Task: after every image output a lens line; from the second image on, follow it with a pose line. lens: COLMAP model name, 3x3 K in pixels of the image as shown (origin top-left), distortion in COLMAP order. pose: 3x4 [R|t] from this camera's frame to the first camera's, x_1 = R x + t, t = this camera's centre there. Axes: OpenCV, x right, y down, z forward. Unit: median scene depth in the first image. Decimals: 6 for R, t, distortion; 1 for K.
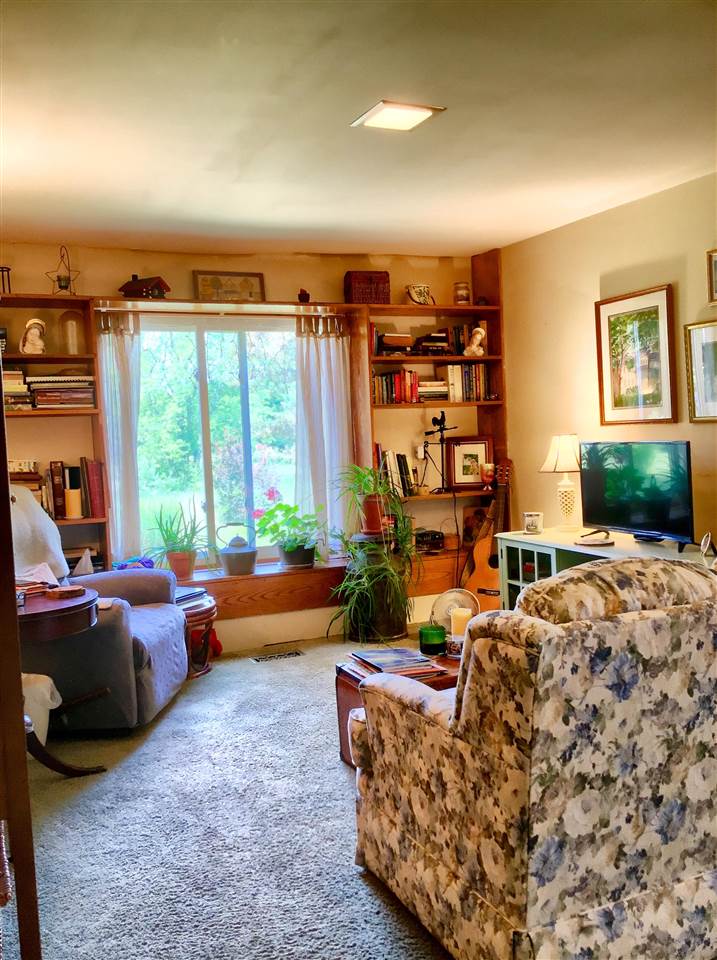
lens RADIAL K [[878.9, 0, 357.7], [0, 878.9, 483.6], [0, 0, 1]] dist [0.074166, -0.013785]
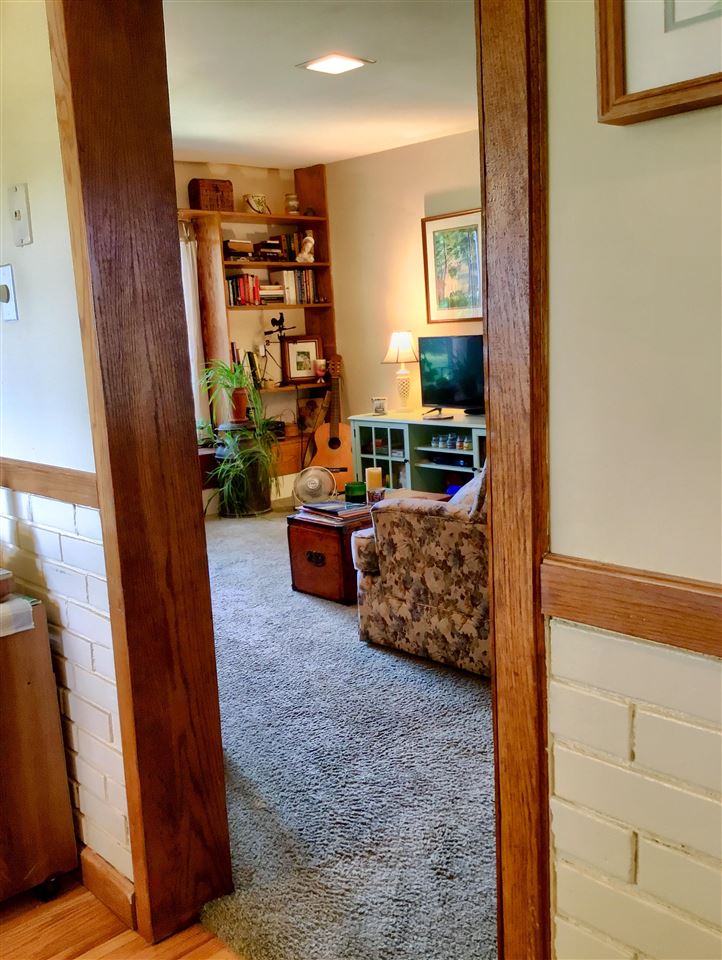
lens RADIAL K [[907.6, 0, 361.6], [0, 907.6, 474.6], [0, 0, 1]] dist [0.126229, 0.000000]
pose [[0.941298, -0.061668, 0.331898, -0.209040], [0.032154, 0.995081, 0.093699, 0.017662], [-0.336043, -0.077527, 0.938650, -0.141409]]
